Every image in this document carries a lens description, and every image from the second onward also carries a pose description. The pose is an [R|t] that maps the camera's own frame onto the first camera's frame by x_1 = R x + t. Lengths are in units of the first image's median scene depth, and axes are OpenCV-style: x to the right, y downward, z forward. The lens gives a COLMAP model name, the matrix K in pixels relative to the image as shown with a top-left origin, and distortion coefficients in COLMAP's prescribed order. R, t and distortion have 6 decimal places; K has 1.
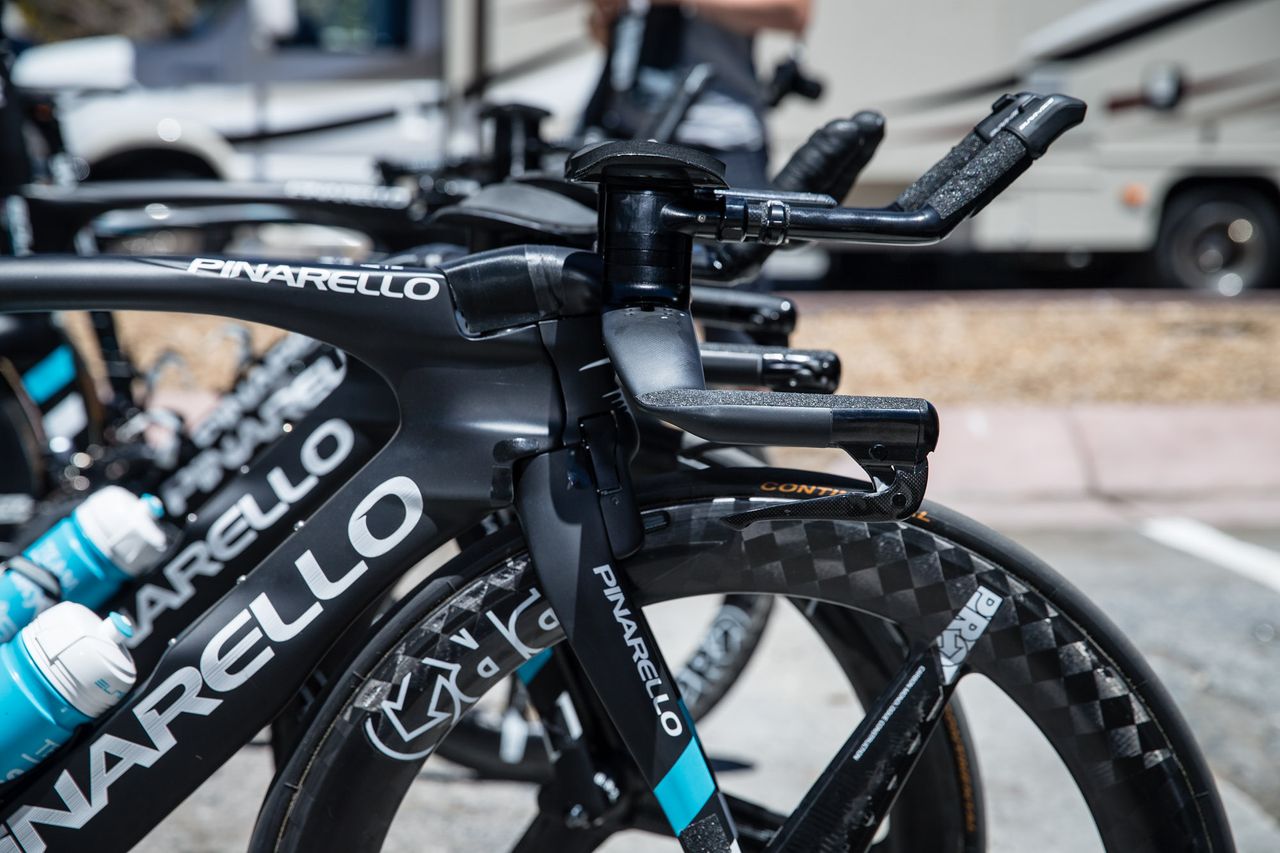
lens RADIAL K [[2310.9, 0, 632.5], [0, 2310.9, 436.7], [0, 0, 1]] dist [0.171590, 0.000000]
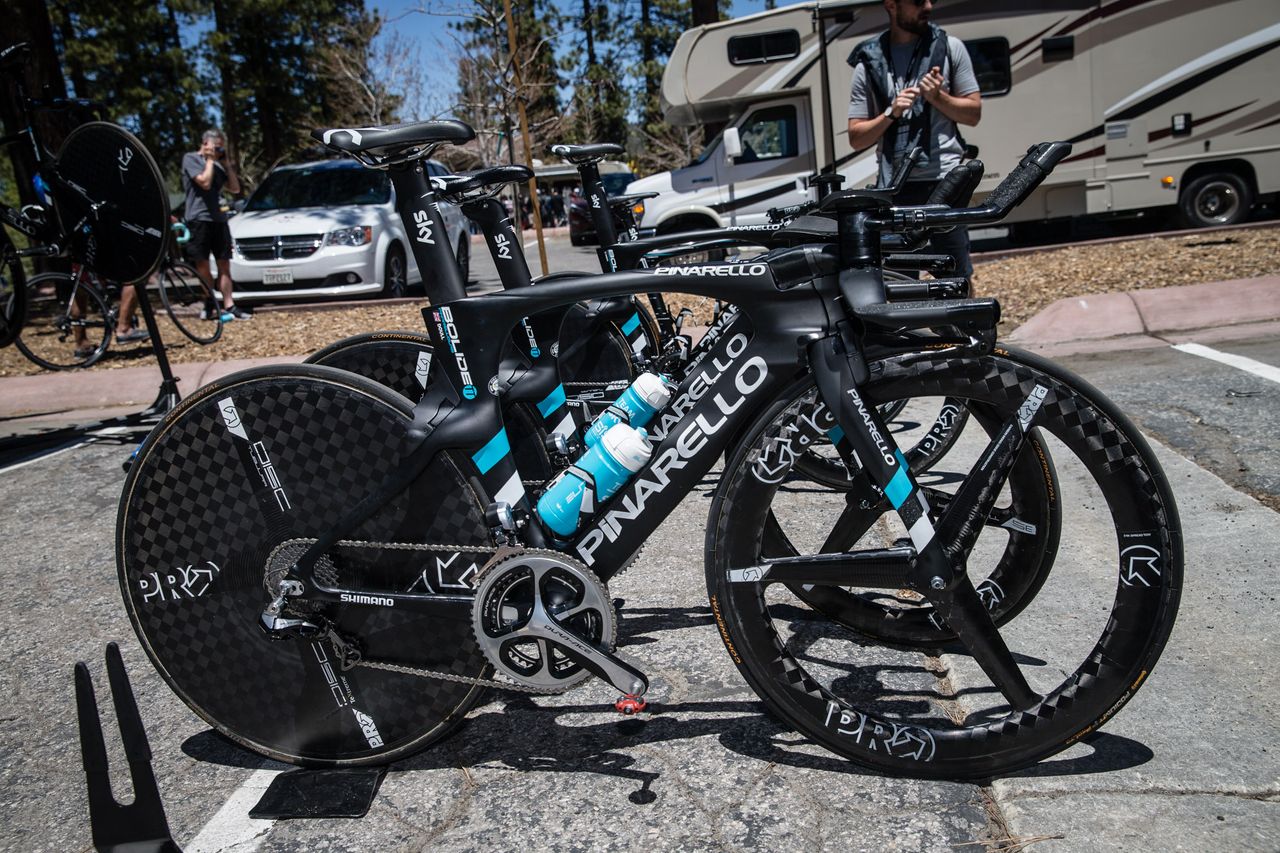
lens RADIAL K [[1068.6, 0, 644.2], [0, 1068.6, 435.1], [0, 0, 1]] dist [-0.057044, 0.078655]
pose [[0.961551, -0.071238, -0.265225, 0.060328], [0.094783, 0.992512, 0.077045, 0.002911], [0.257751, -0.099221, 0.961103, -0.011223]]
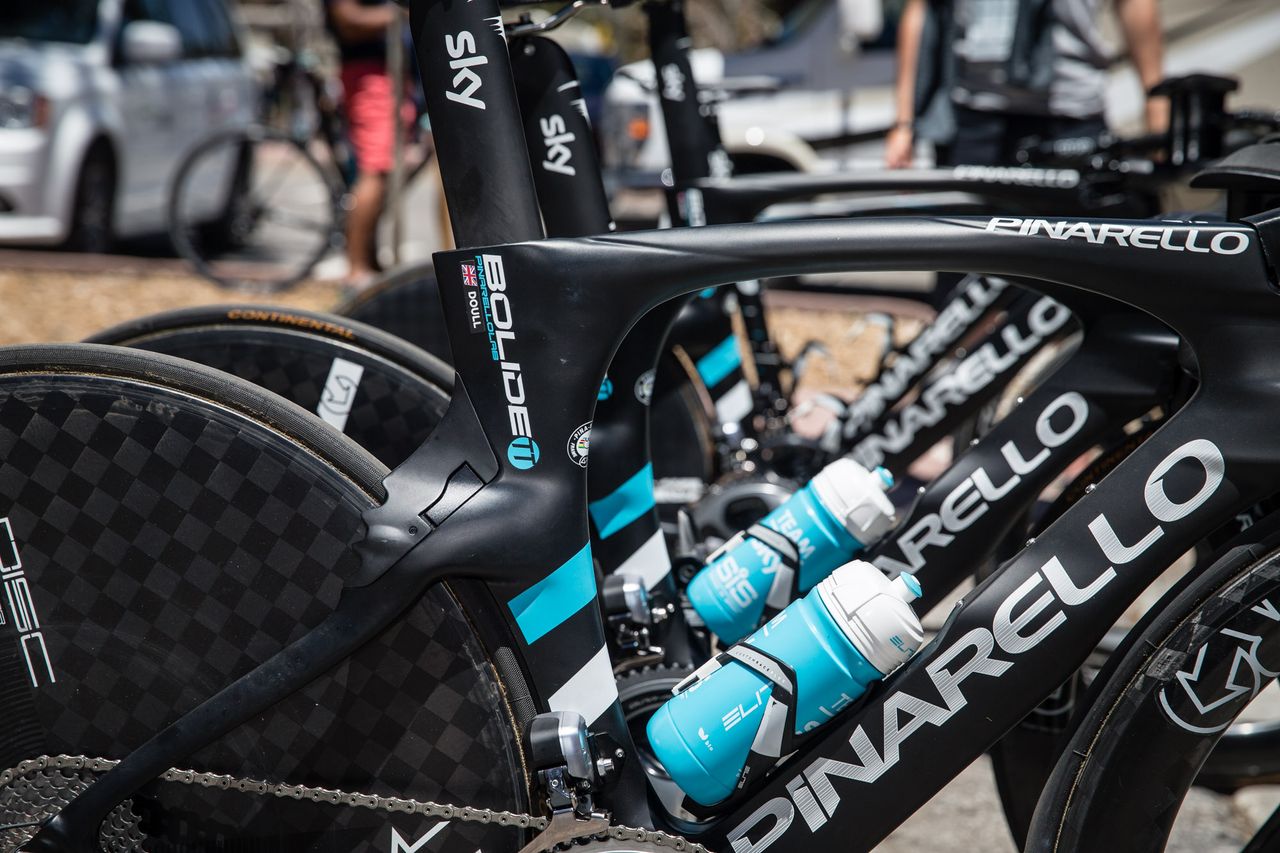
lens RADIAL K [[2310.9, 0, 628.7], [0, 2310.9, 443.8], [0, 0, 1]] dist [0.171590, 0.000000]
pose [[0.972901, 0.008606, -0.231062, -0.105351], [-0.008807, 0.999961, 0.000159, 0.020736], [0.231055, 0.001881, 0.972939, -0.001518]]
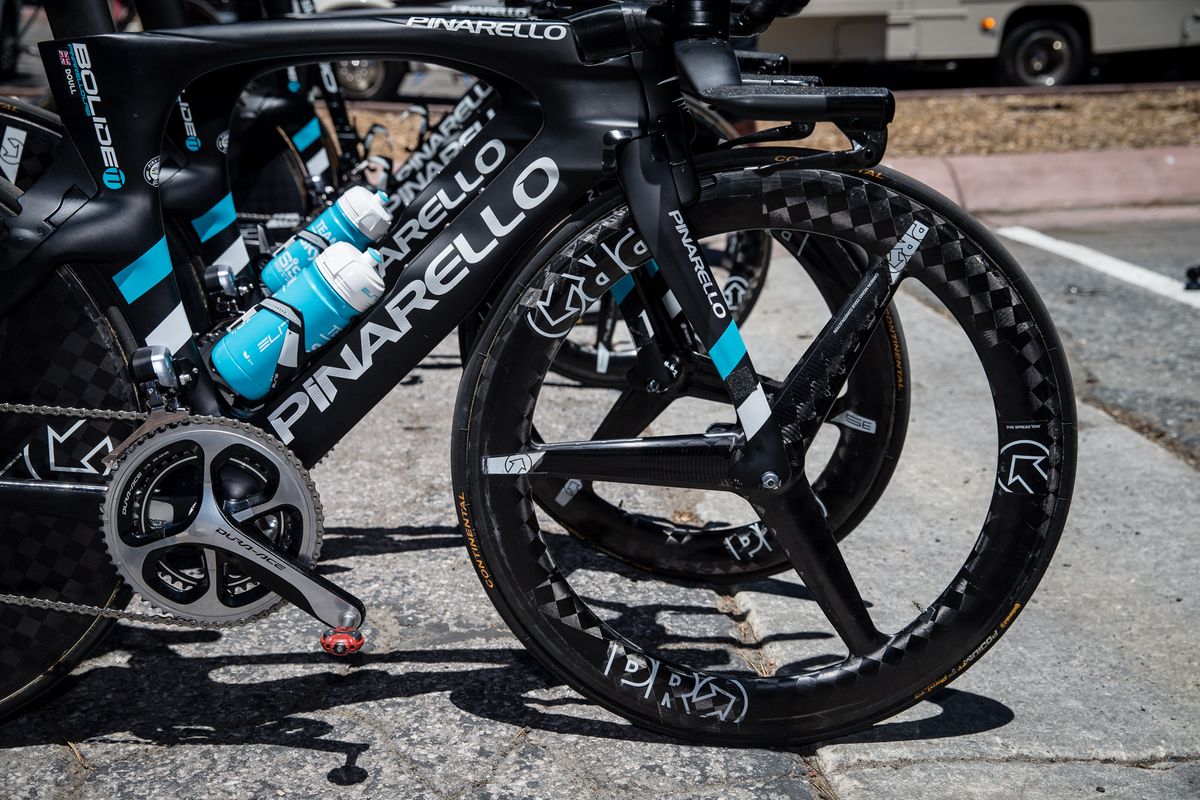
lens RADIAL K [[1453.4, 0, 594.9], [0, 1453.4, 411.1], [0, 0, 1]] dist [0.052588, 0.000000]
pose [[0.998821, -0.016548, -0.045641, -0.023324], [0.022821, 0.989810, 0.140556, 0.048794], [0.042850, -0.141431, 0.989020, -0.000253]]
